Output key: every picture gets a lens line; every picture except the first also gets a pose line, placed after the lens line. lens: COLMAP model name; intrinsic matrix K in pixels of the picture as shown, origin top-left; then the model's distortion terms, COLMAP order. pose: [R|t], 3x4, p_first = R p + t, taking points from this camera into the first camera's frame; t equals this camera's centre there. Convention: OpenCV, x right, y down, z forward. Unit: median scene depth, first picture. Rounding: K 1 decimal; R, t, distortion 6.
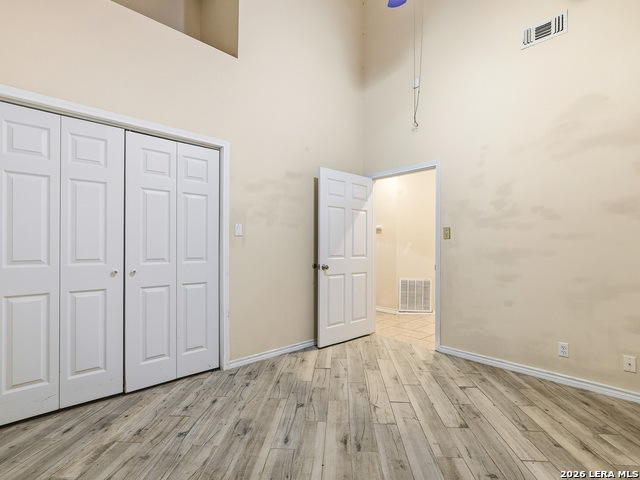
lens RADIAL K [[321.2, 0, 320.0], [0, 321.2, 243.5], [0, 0, 1]] dist [-0.002915, -0.000387]
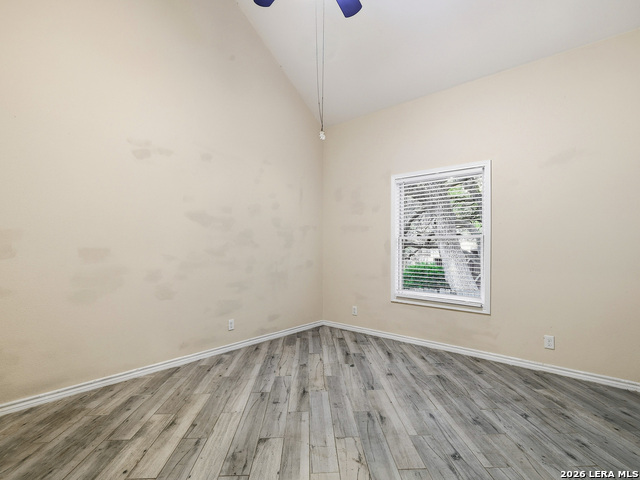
lens RADIAL K [[321.2, 0, 320.0], [0, 321.2, 242.1], [0, 0, 1]] dist [-0.002915, -0.000387]
pose [[-0.994485, -0.010775, -0.104320, 0.401606], [-0.008323, 0.999680, -0.023904, 0.019129], [0.104544, -0.022903, -0.994256, 2.018005]]
